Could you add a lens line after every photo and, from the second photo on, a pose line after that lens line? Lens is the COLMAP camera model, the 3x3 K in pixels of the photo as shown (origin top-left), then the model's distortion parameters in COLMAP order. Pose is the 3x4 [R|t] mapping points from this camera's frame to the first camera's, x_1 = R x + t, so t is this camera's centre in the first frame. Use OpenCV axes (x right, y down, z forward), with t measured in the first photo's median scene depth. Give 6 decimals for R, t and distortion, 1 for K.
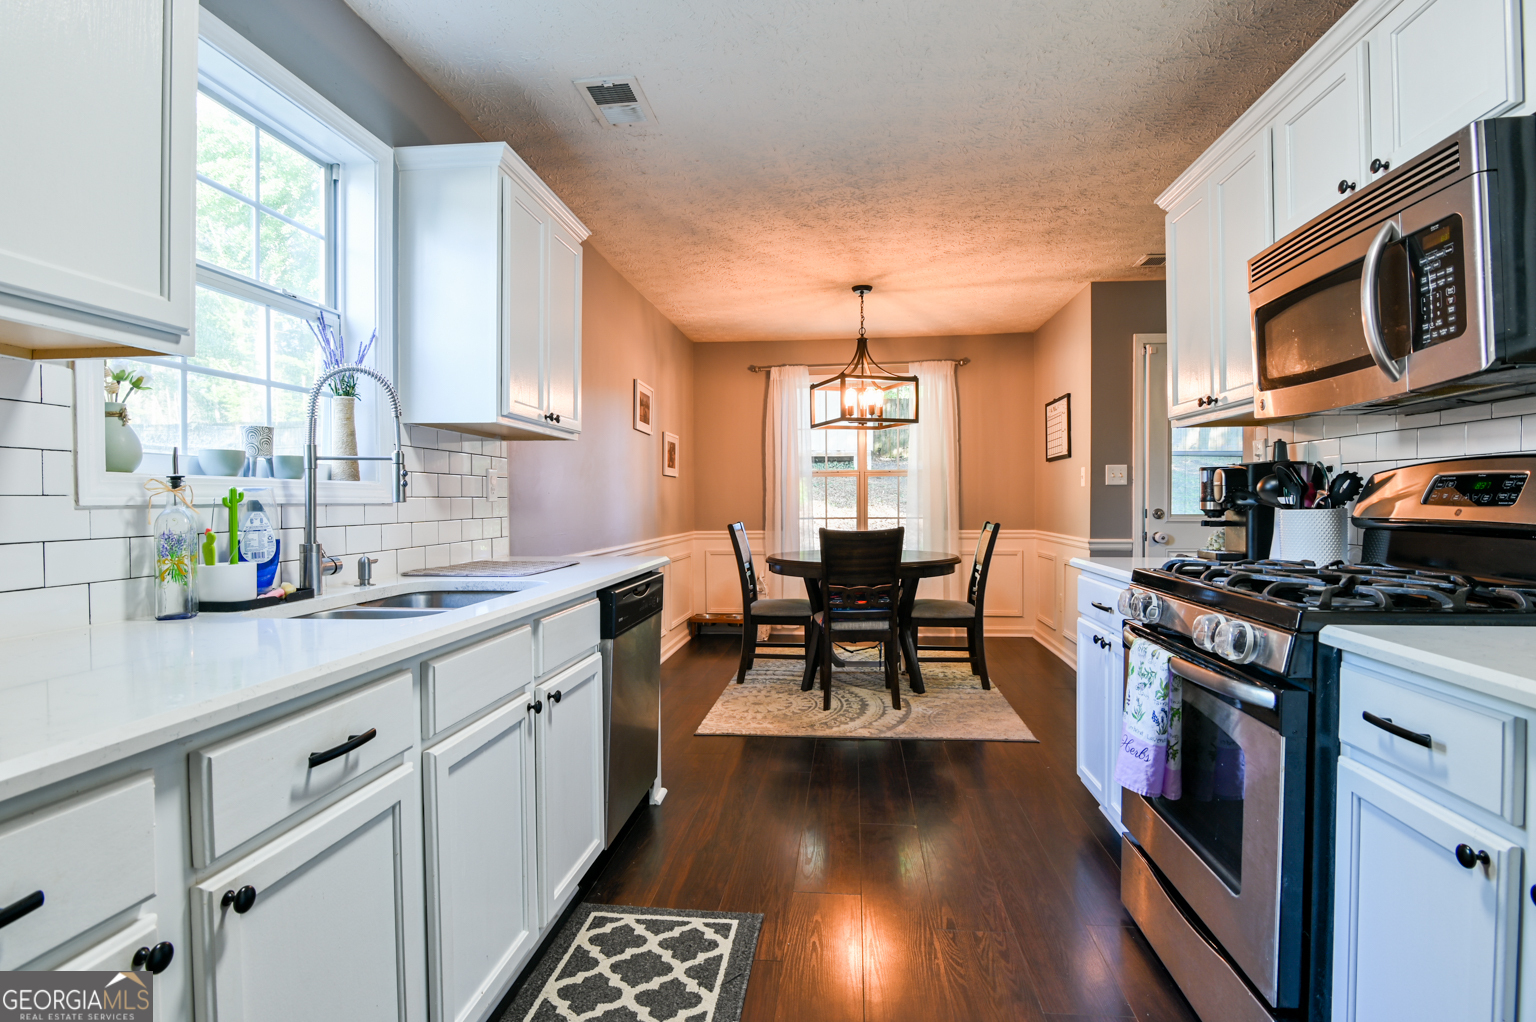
lens RADIAL K [[752.8, 0, 768.0], [0, 752.8, 511.0], [0, 0, 1]] dist [-0.019988, -0.000354]
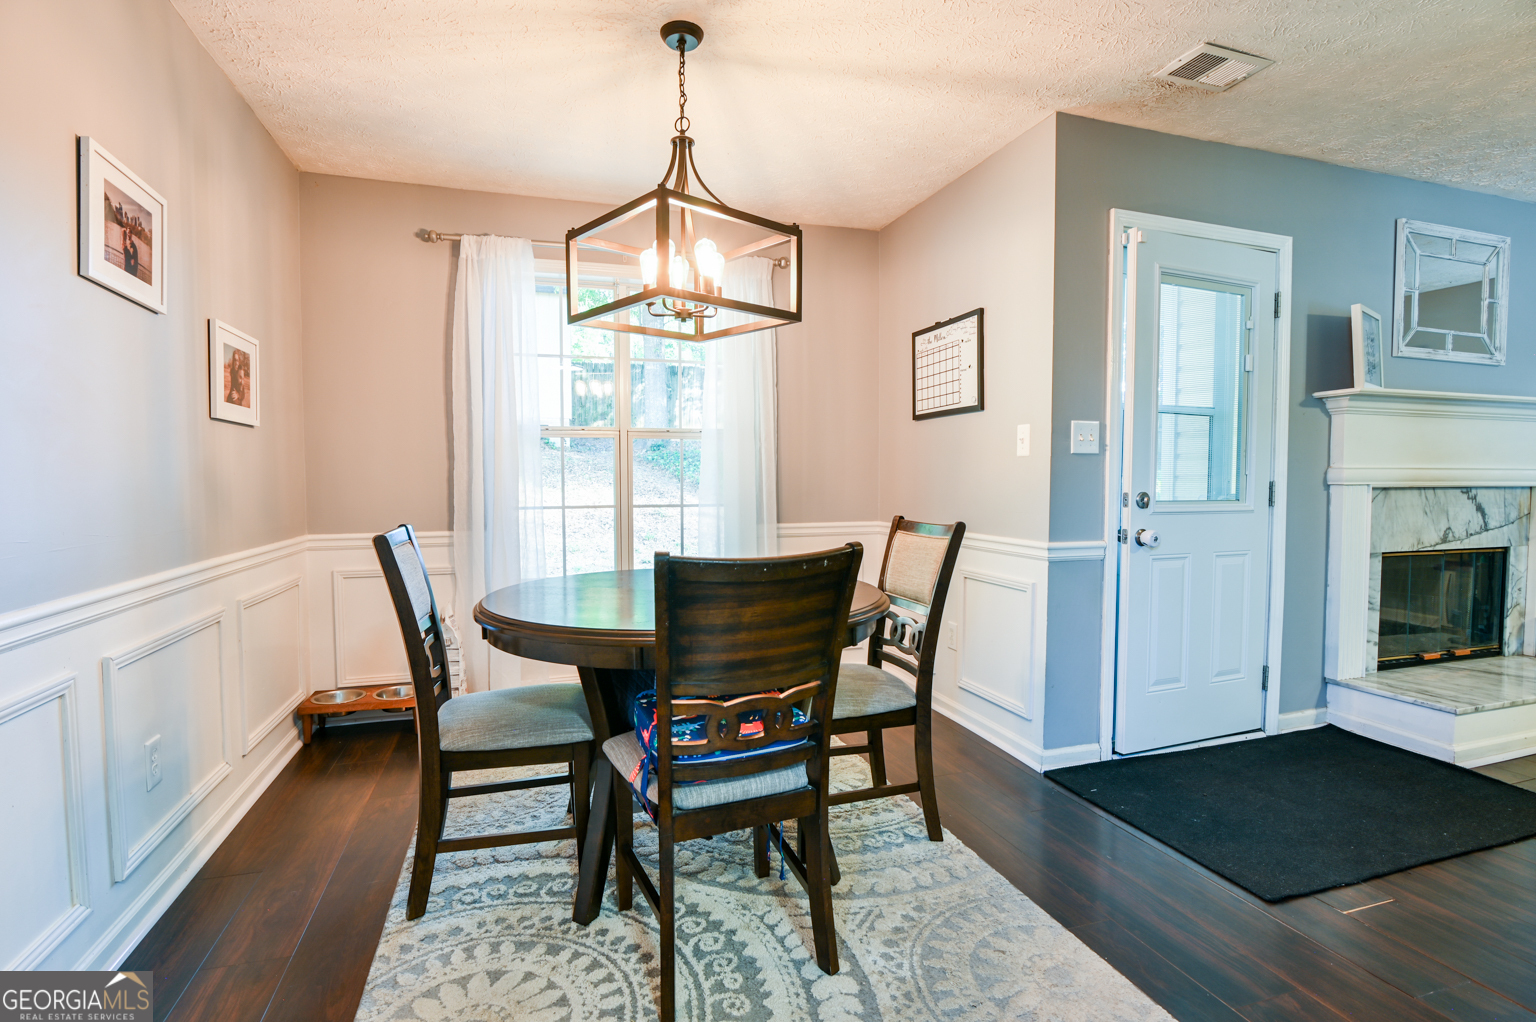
lens RADIAL K [[752.8, 0, 768.0], [0, 752.8, 511.0], [0, 0, 1]] dist [-0.019988, -0.000354]
pose [[0.912862, -0.014575, 0.408007, -0.022826], [0.002813, 0.999563, 0.029412, -0.006152], [-0.408258, -0.025701, 0.912505, 0.527082]]
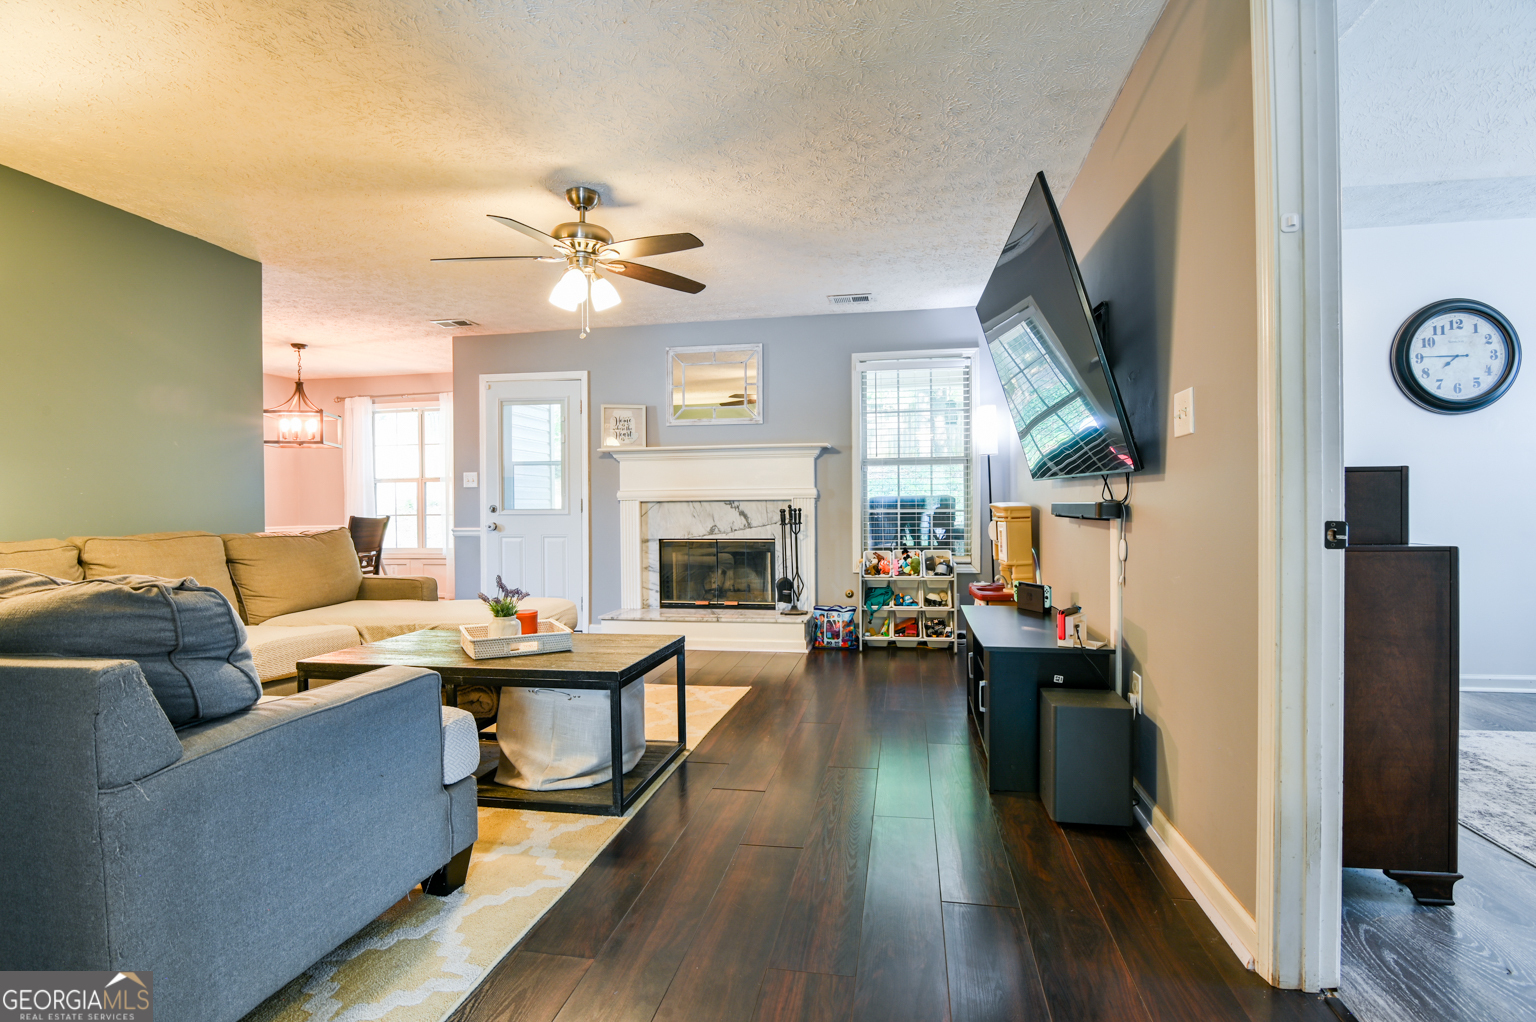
lens RADIAL K [[752.8, 0, 768.0], [0, 752.8, 511.0], [0, 0, 1]] dist [-0.019988, -0.000354]
pose [[0.997818, -0.006183, -0.065738, 1.049000], [0.005912, 0.999973, -0.004322, 0.016071], [0.065763, 0.003924, 0.997828, -0.292838]]
